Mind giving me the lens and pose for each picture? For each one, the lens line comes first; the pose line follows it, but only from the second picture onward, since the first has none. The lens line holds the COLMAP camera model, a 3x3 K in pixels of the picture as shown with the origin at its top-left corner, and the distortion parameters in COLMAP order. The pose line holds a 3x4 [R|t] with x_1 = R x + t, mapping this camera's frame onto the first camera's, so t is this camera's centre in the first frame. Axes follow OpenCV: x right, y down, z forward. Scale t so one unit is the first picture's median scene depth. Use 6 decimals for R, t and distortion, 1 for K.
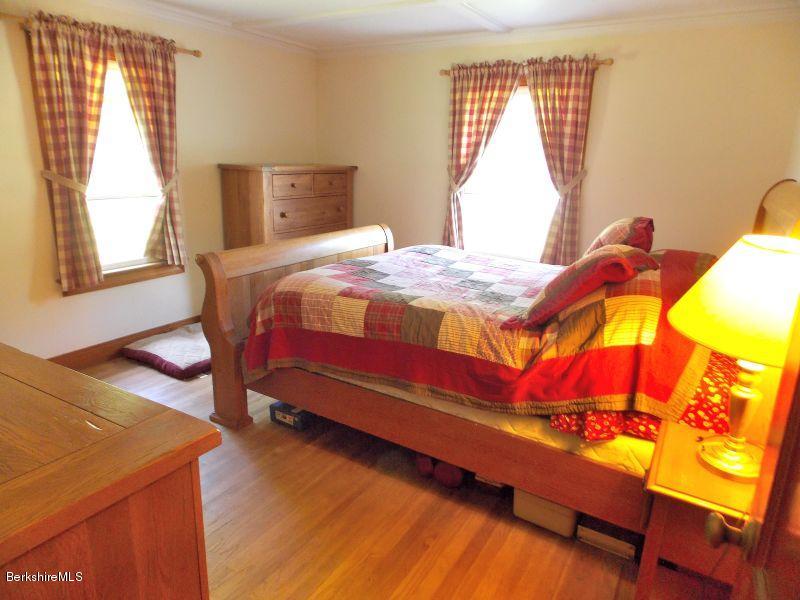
lens RADIAL K [[543.2, 0, 400.0], [0, 543.2, 300.0], [0, 0, 1]] dist [-0.023124, -0.002564]
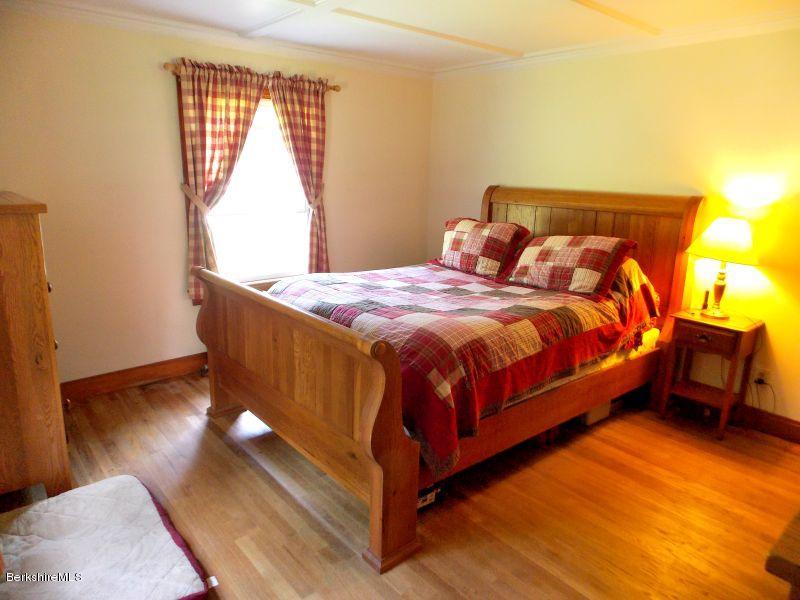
lens RADIAL K [[543.2, 0, 400.0], [0, 543.2, 300.0], [0, 0, 1]] dist [-0.023124, -0.002564]
pose [[0.285378, -0.241545, 0.927478, -0.690230], [0.227110, 0.957201, 0.179406, -0.176029], [-0.931118, 0.159441, 0.328022, 0.532887]]
